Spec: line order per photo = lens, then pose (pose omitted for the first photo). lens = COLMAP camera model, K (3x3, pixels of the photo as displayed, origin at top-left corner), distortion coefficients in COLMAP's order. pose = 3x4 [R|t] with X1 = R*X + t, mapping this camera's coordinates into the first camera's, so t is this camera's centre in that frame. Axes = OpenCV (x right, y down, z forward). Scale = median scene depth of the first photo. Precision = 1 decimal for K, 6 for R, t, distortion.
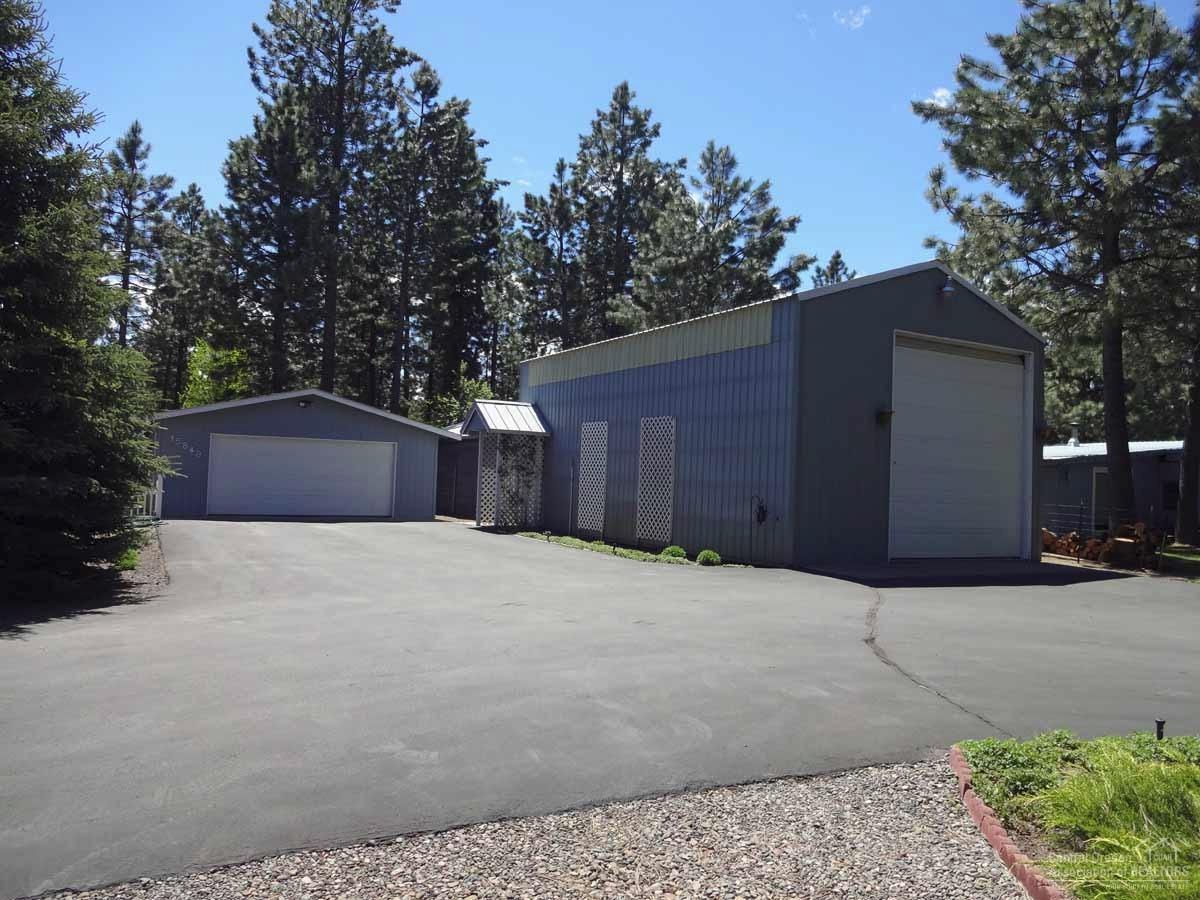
lens RADIAL K [[898.1, 0, 600.0], [0, 898.1, 450.0], [0, 0, 1]] dist [0.002957, 0.000051]
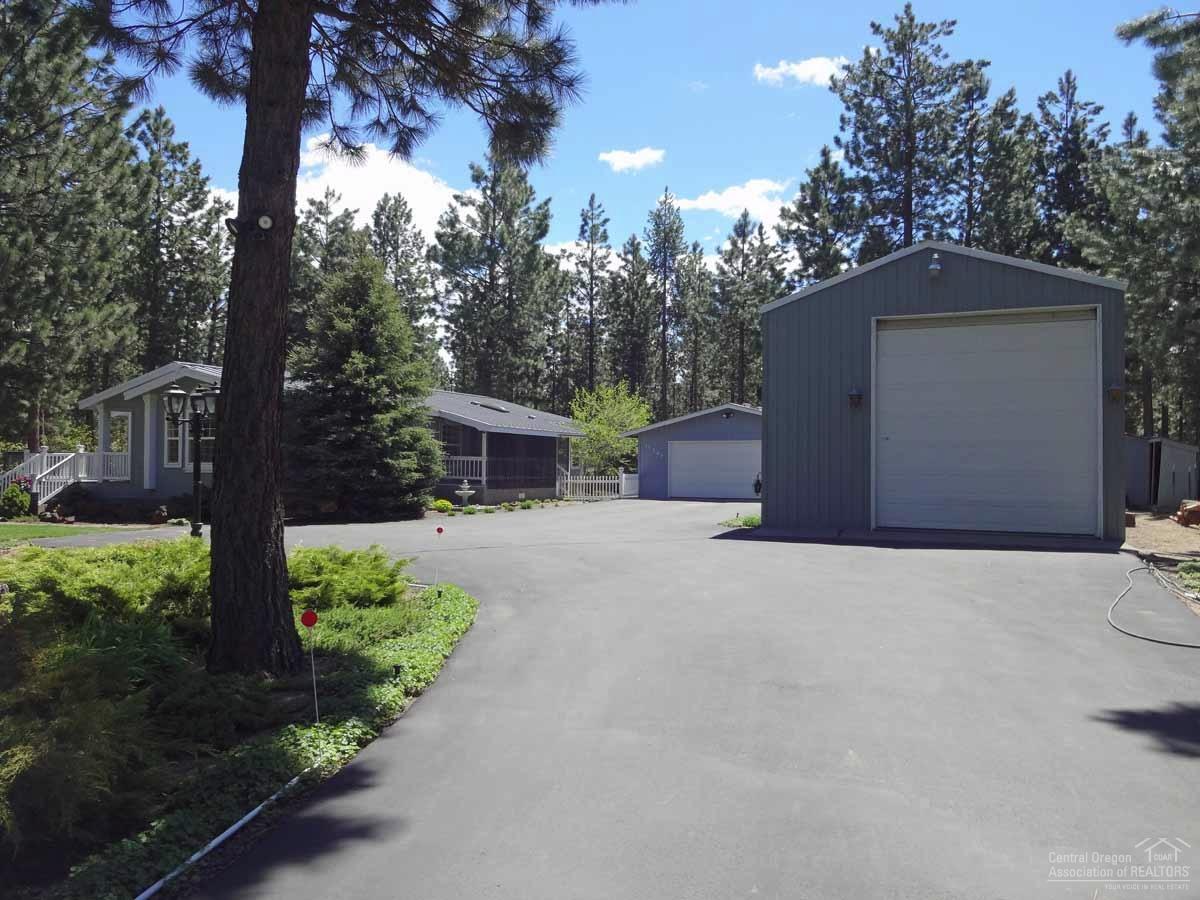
lens RADIAL K [[898.1, 0, 600.0], [0, 898.1, 450.0], [0, 0, 1]] dist [0.002957, 0.000051]
pose [[0.582168, -0.044087, -0.811872, 0.379997], [0.043067, 0.998799, -0.023356, 0.014071], [0.811927, -0.021367, 0.583368, 0.030409]]
